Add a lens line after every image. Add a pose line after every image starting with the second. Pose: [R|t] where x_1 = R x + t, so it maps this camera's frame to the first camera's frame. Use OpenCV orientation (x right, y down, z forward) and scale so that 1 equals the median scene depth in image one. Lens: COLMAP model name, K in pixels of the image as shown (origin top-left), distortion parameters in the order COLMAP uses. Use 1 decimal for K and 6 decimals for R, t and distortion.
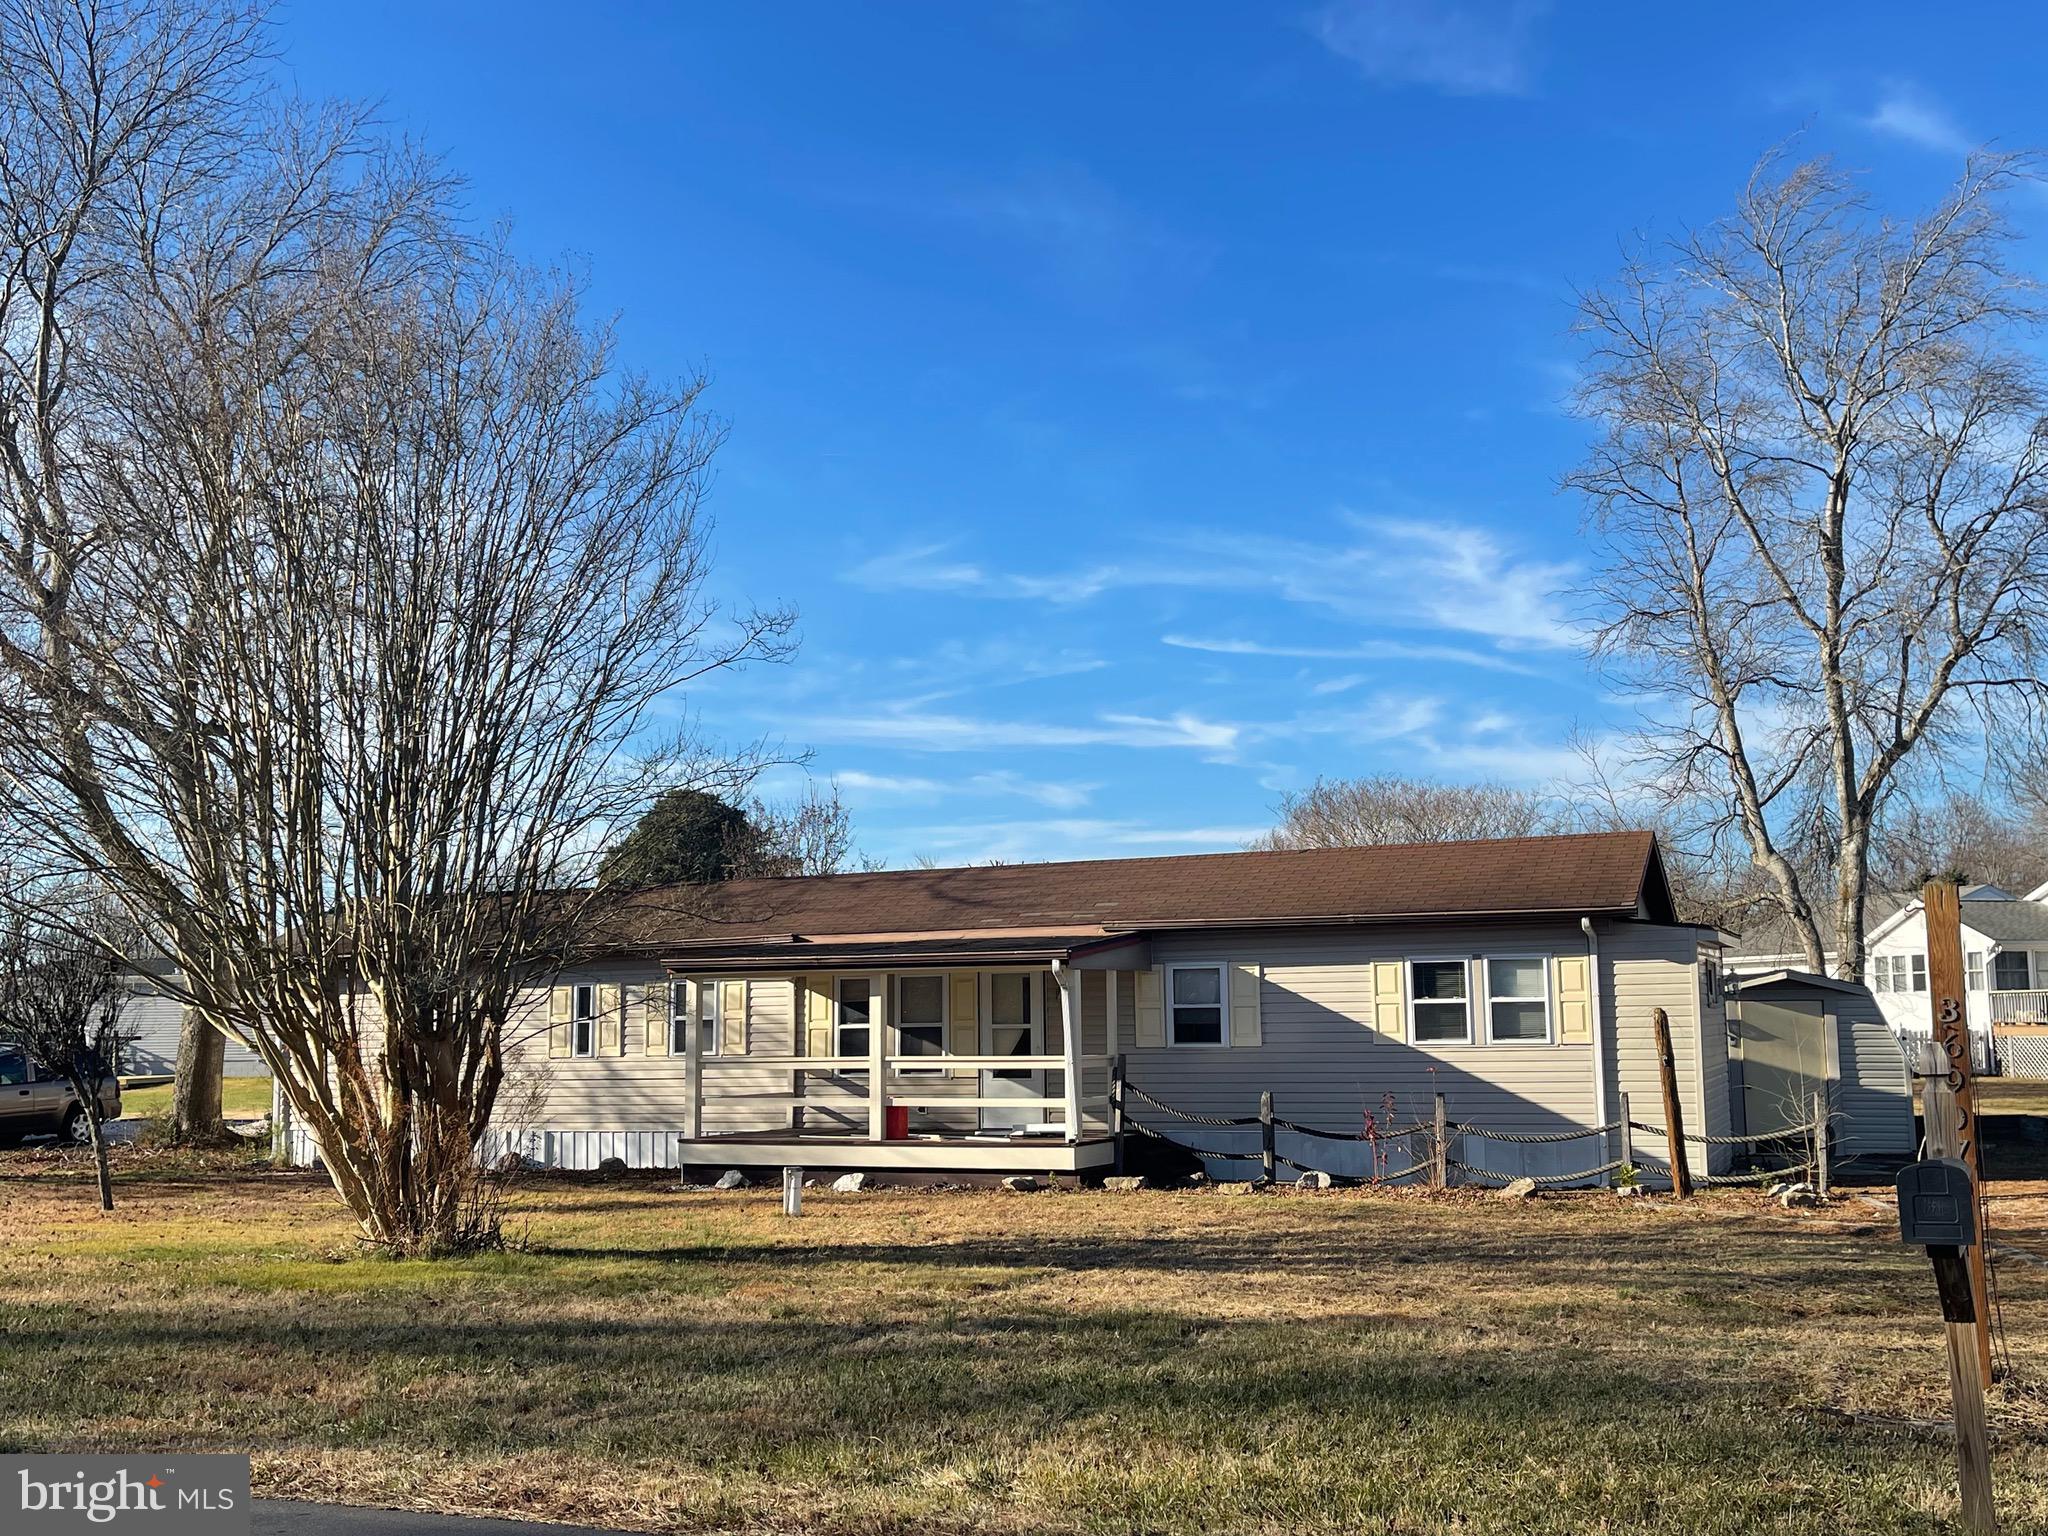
lens RADIAL K [[2003.4, 0, 1034.4], [0, 2003.4, 771.6], [0, 0, 1]] dist [0.026632, 0.000000]
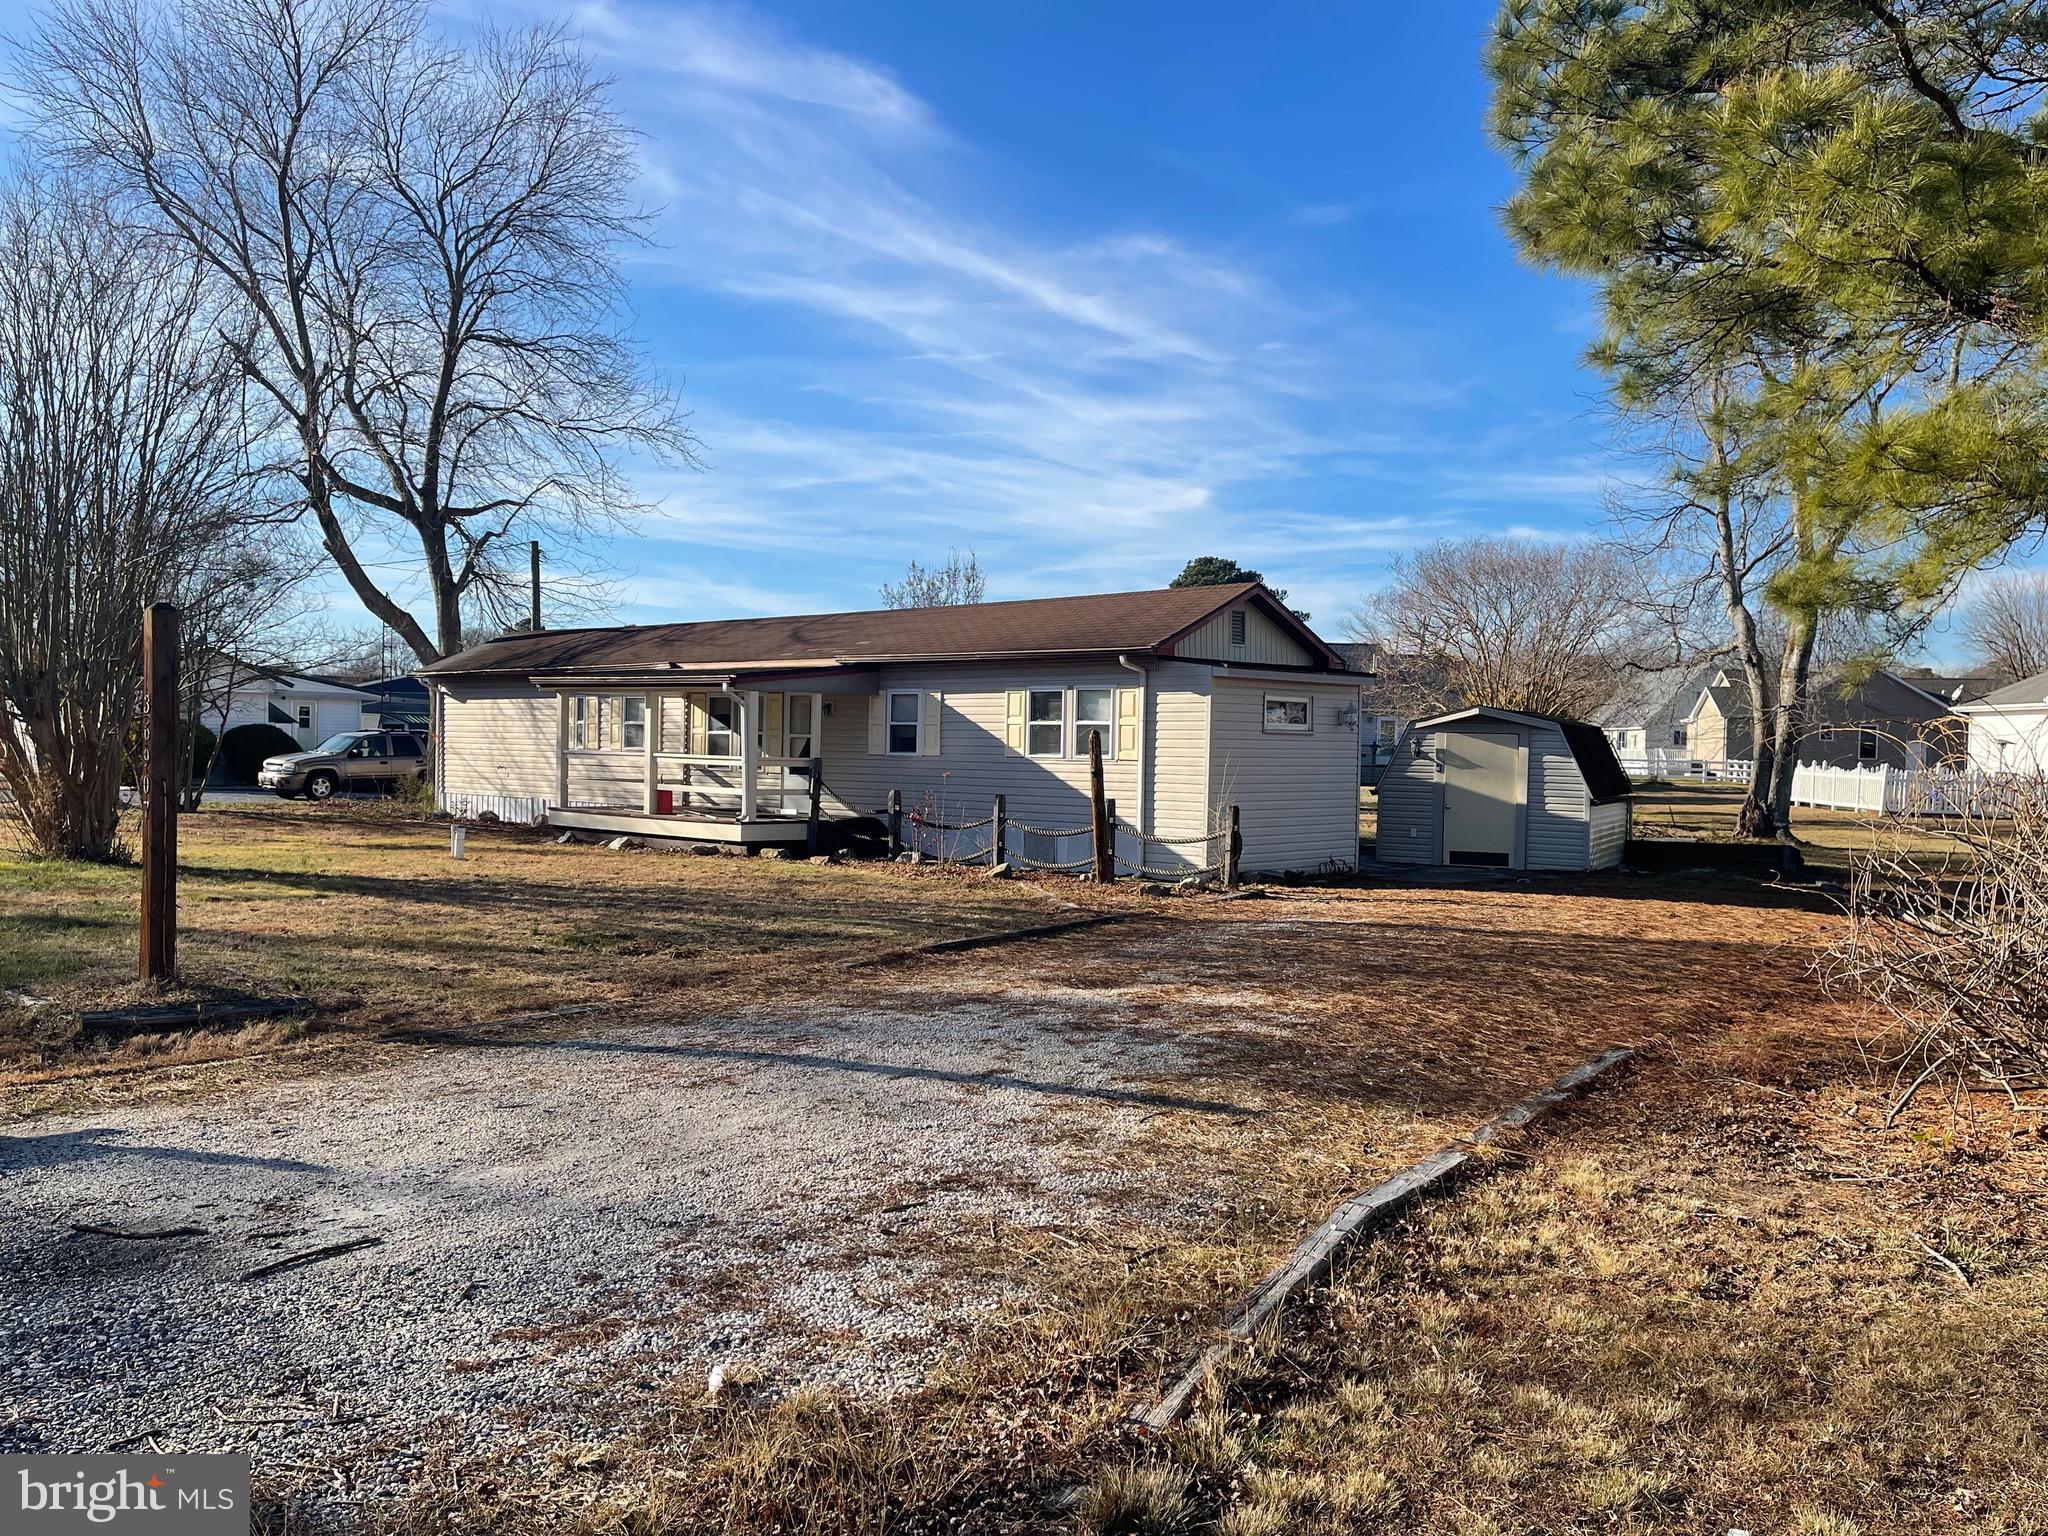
lens RADIAL K [[1637.4, 0, 1015.0], [0, 1637.4, 780.4], [0, 0, 1]] dist [0.035128, -0.029538]
pose [[0.943839, 0.038499, -0.328154, 0.510584], [0.009732, 0.989518, 0.144083, 0.004992], [0.330261, -0.139185, 0.933571, 0.055576]]
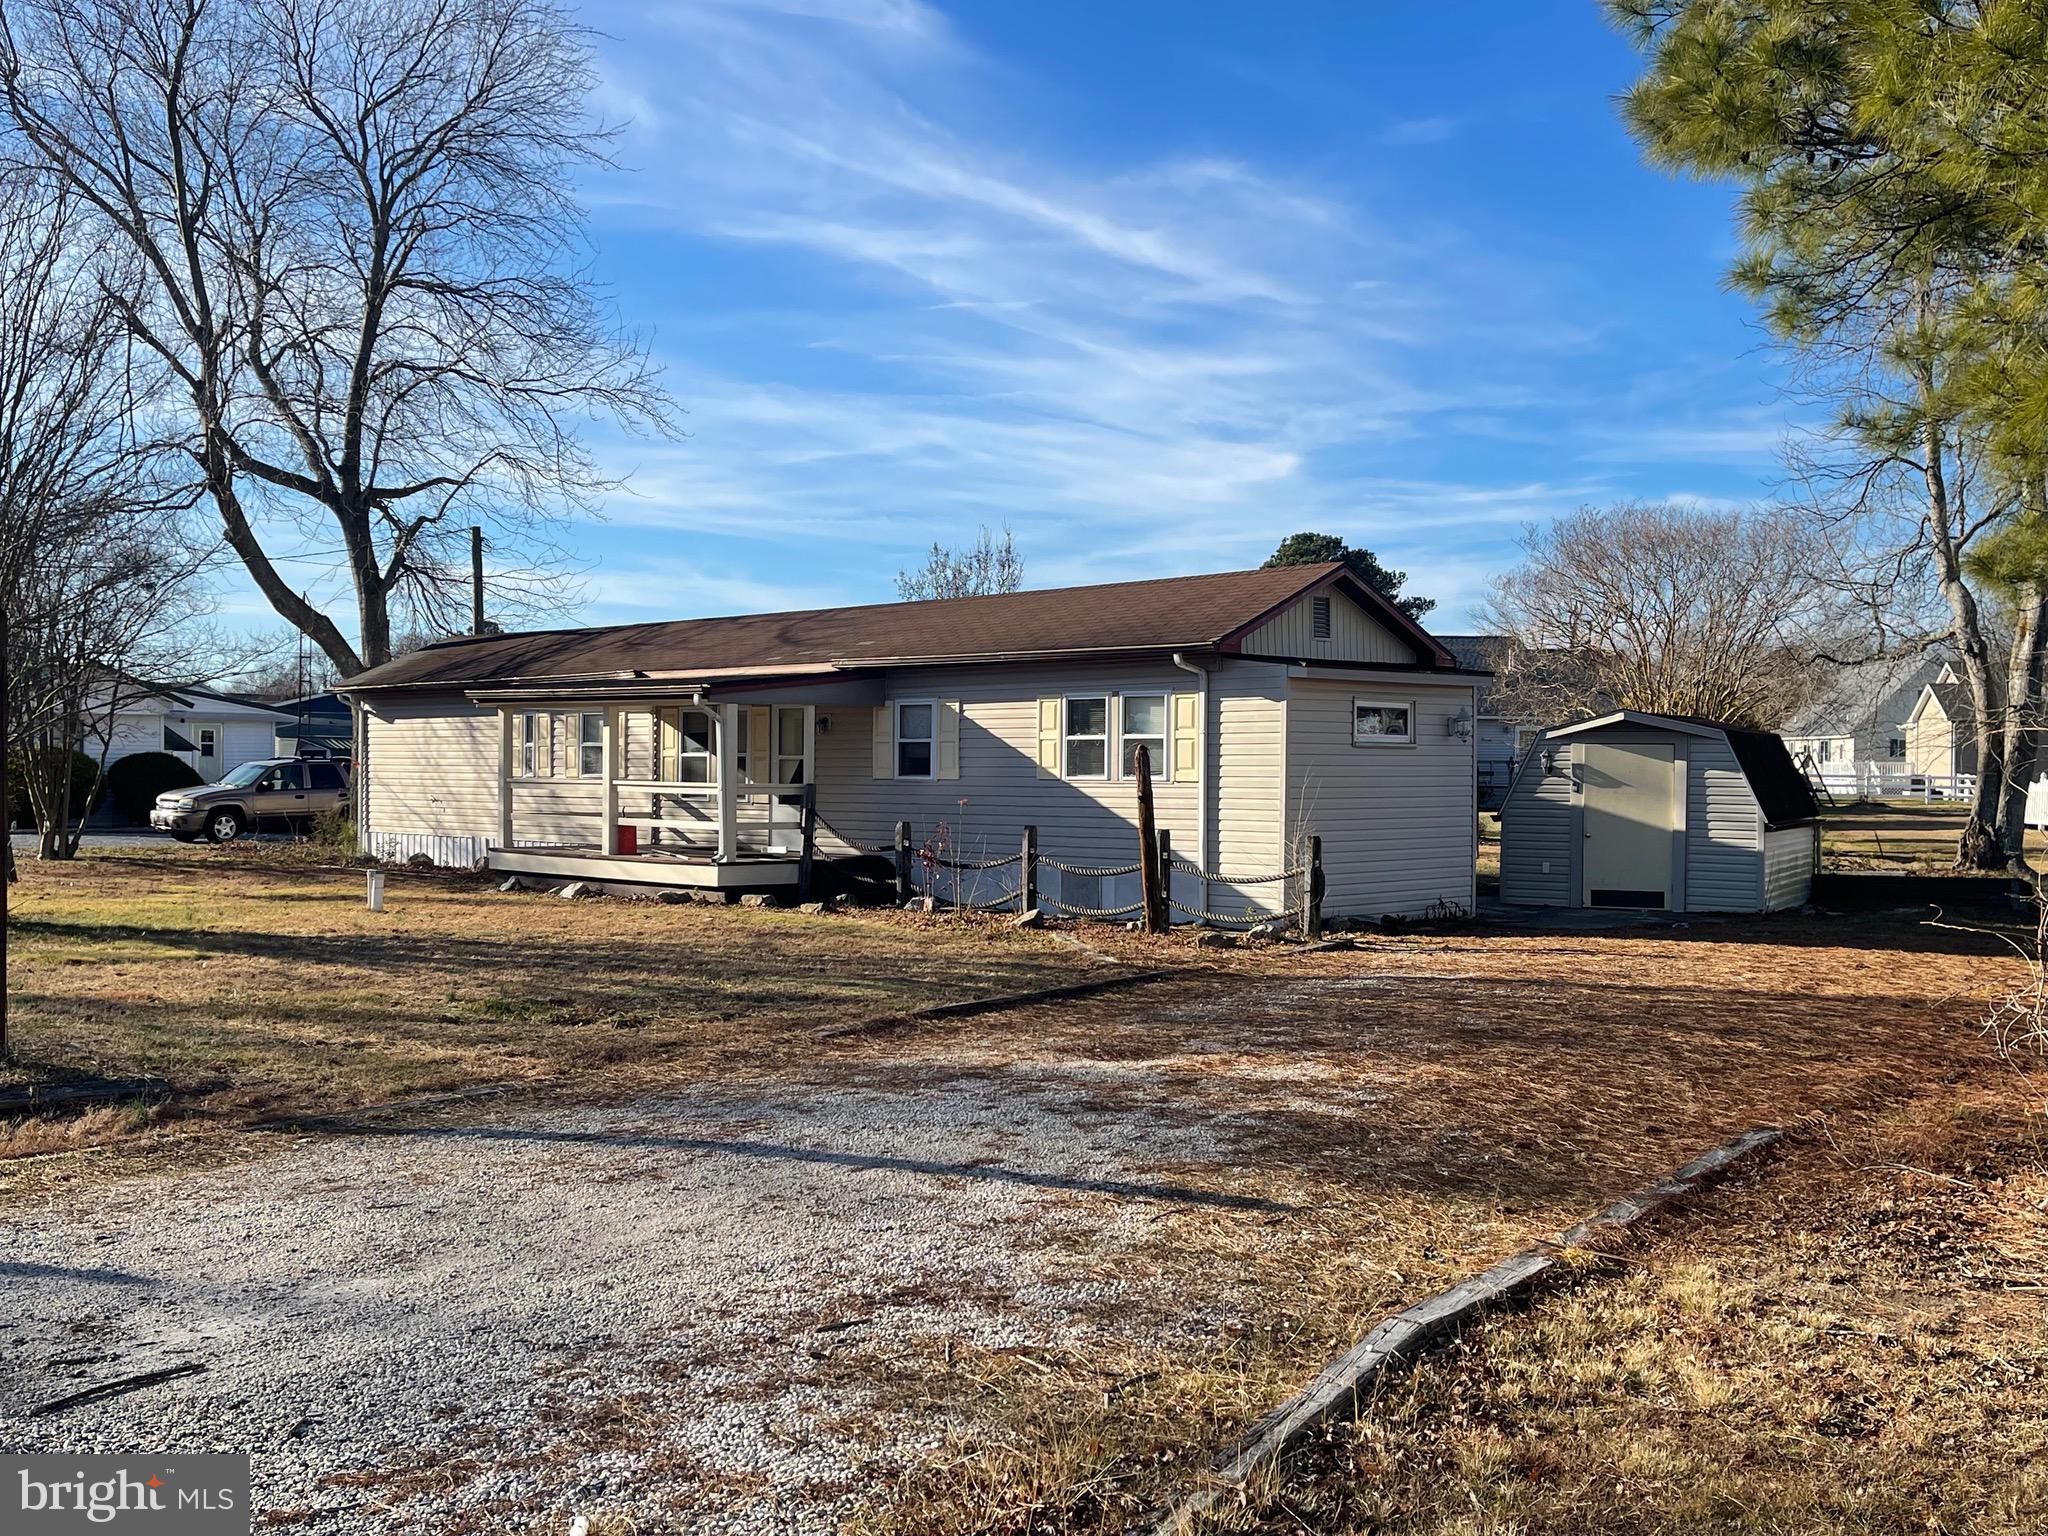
lens RADIAL K [[2003.4, 0, 1009.5], [0, 2003.4, 780.6], [0, 0, 1]] dist [0.026632, 0.000000]
pose [[0.932878, 0.022209, -0.359507, 0.523025], [0.025995, 0.991344, 0.128693, 0.006068], [0.359253, -0.129400, 0.924225, 0.059000]]
